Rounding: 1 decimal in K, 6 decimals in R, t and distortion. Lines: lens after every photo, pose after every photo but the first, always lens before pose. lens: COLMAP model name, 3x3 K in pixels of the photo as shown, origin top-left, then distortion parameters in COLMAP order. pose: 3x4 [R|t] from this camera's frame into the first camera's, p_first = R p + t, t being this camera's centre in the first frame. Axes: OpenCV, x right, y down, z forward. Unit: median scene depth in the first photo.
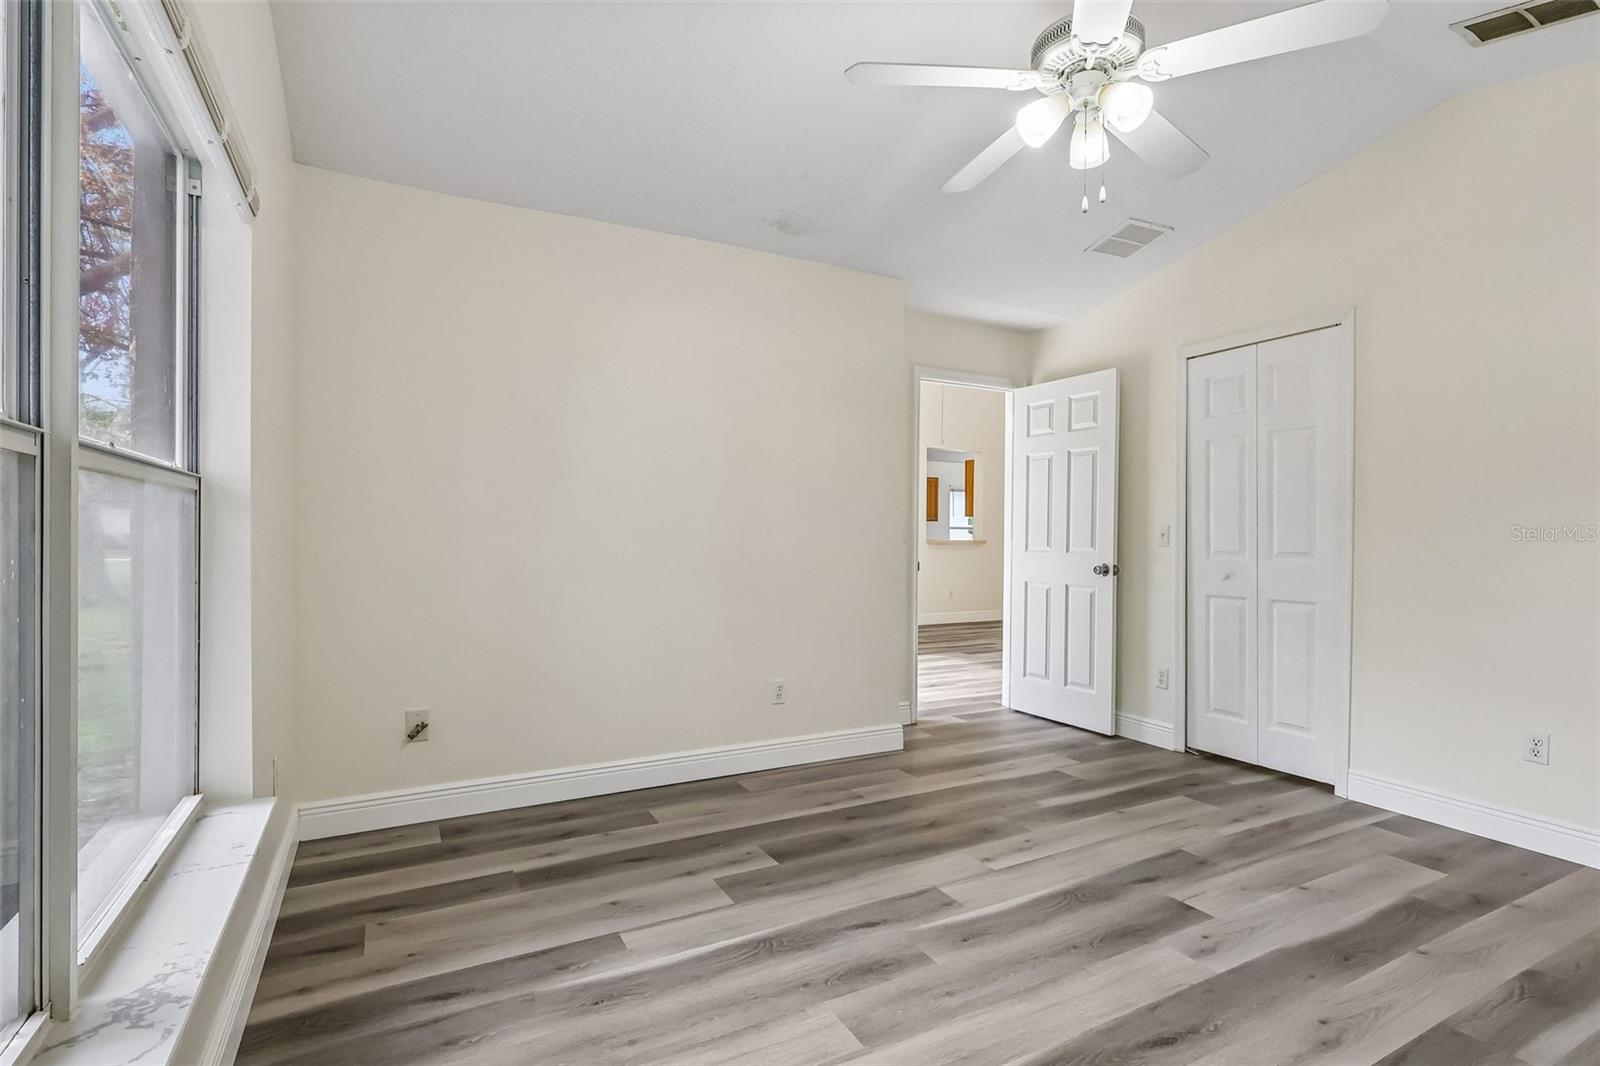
lens RADIAL K [[759.8, 0, 805.6], [0, 759.8, 538.9], [0, 0, 1]] dist [-0.006921, 0.003446]
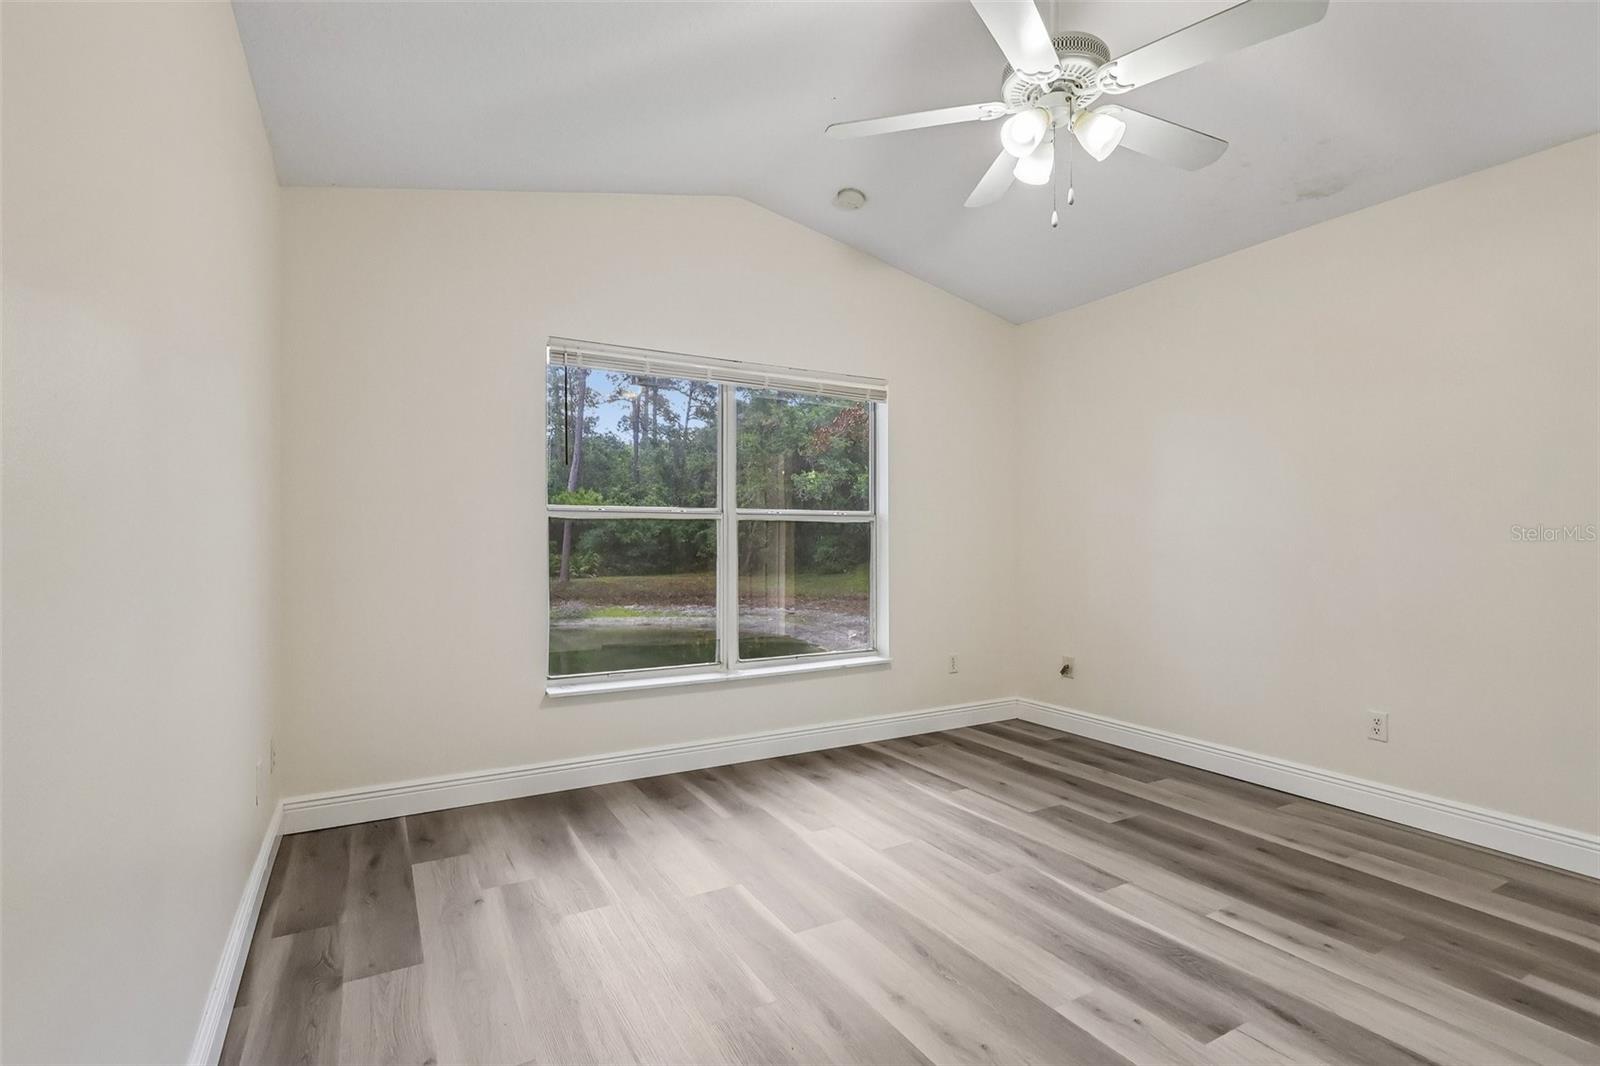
lens RADIAL K [[759.8, 0, 797.0], [0, 759.8, 519.5], [0, 0, 1]] dist [-0.006921, 0.003446]
pose [[0.022006, -0.029694, -0.999317, 1.144505], [0.000167, 0.999559, -0.029697, 0.004215], [0.999758, 0.000486, 0.022001, 0.515464]]
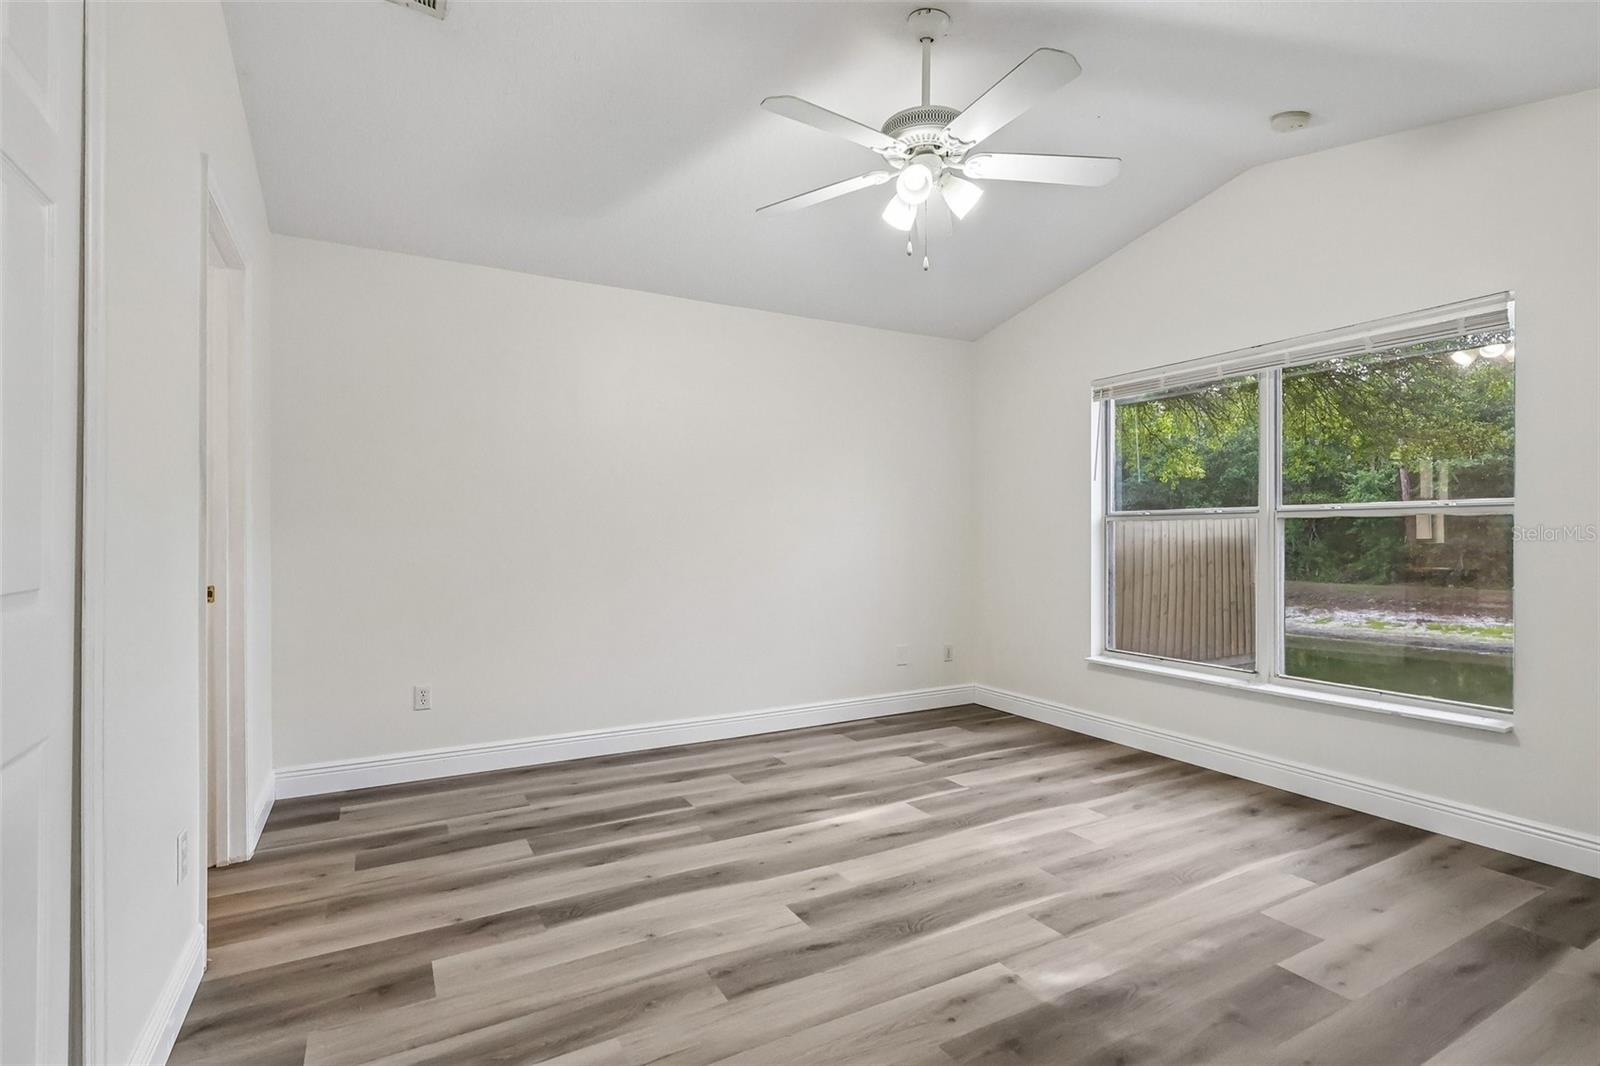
lens RADIAL K [[759.8, 0, 816.7], [0, 759.8, 538.3], [0, 0, 1]] dist [-0.006921, 0.003446]
pose [[-0.999522, -0.005845, -0.030358, 0.471193], [-0.005910, 0.999980, 0.002050, -0.003685], [0.030346, 0.002229, -0.999537, 1.804671]]
